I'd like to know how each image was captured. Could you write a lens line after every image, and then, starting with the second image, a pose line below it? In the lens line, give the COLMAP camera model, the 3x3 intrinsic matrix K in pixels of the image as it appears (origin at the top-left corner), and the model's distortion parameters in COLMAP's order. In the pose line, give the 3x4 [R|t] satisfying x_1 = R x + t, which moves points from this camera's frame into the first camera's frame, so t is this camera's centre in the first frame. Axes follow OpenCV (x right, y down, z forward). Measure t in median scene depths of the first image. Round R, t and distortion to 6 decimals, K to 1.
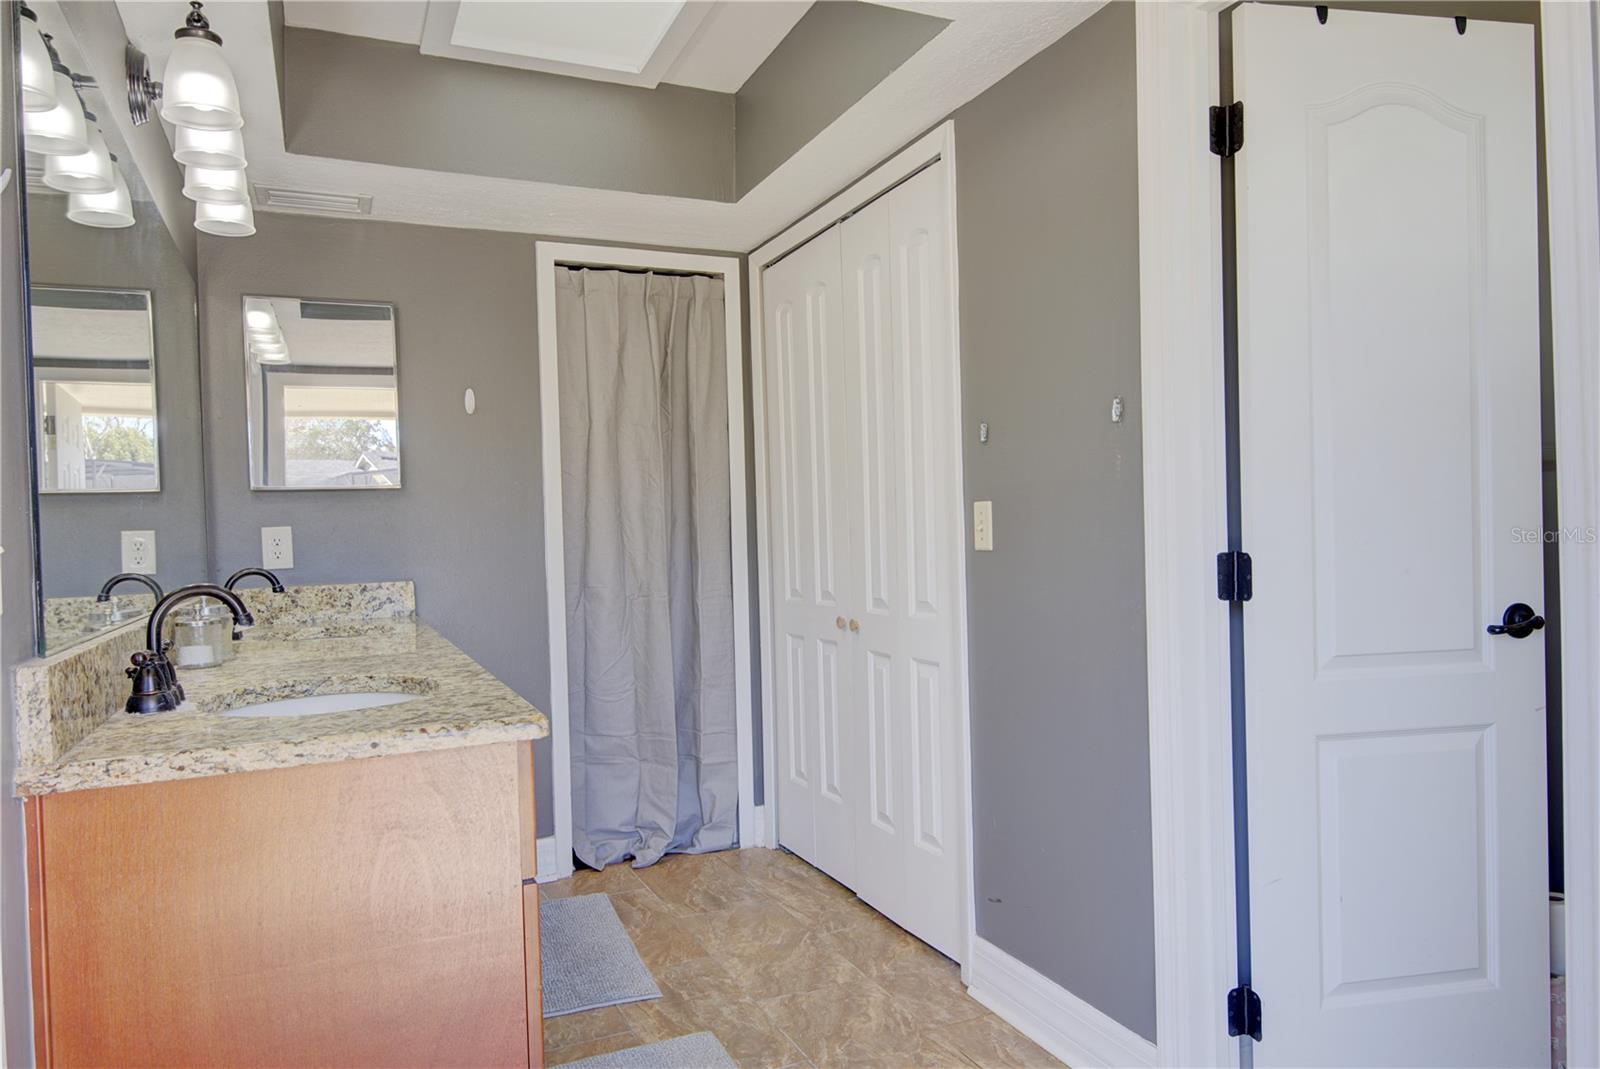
lens RADIAL K [[1067.9, 0, 804.2], [0, 1067.9, 540.4], [0, 0, 1]] dist [0.018240, -0.008136]
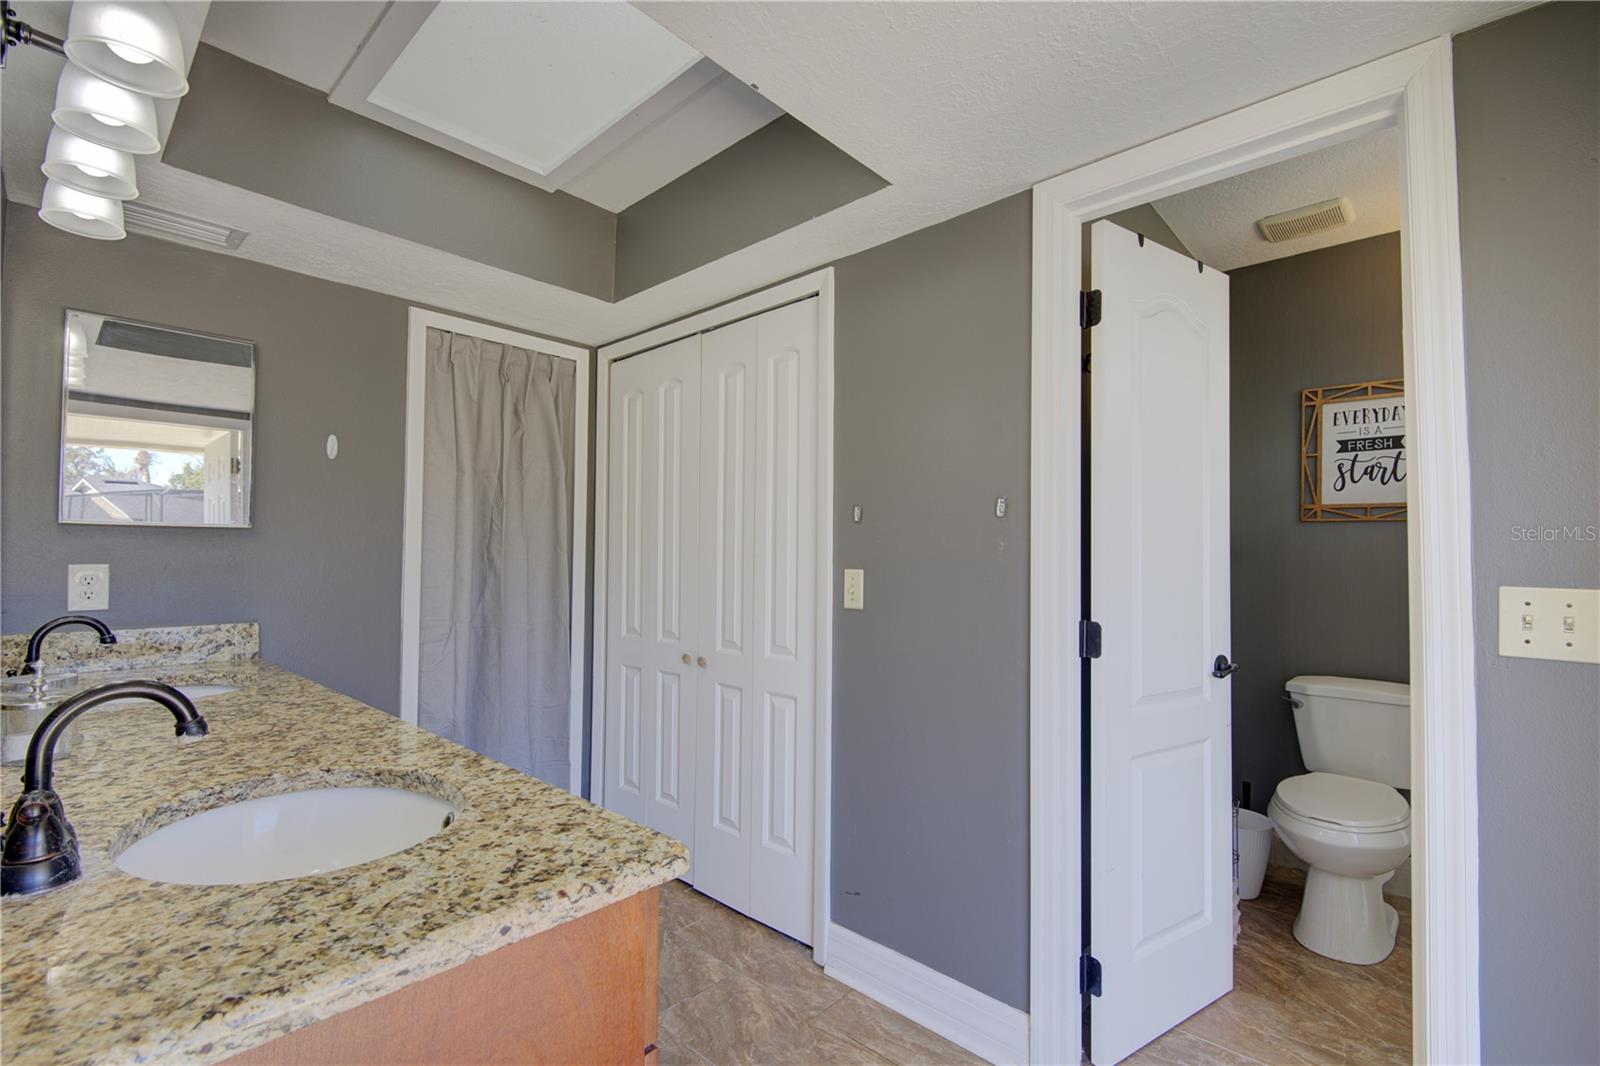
lens RADIAL K [[721.0, 0, 799.4], [0, 721.0, 538.7], [0, 0, 1]] dist [0.004901, -0.002026]
pose [[0.919672, 0.047845, 0.389762, -0.205616], [-0.030686, 0.998271, -0.050136, -0.025674], [-0.391486, 0.034148, 0.919550, 0.228990]]
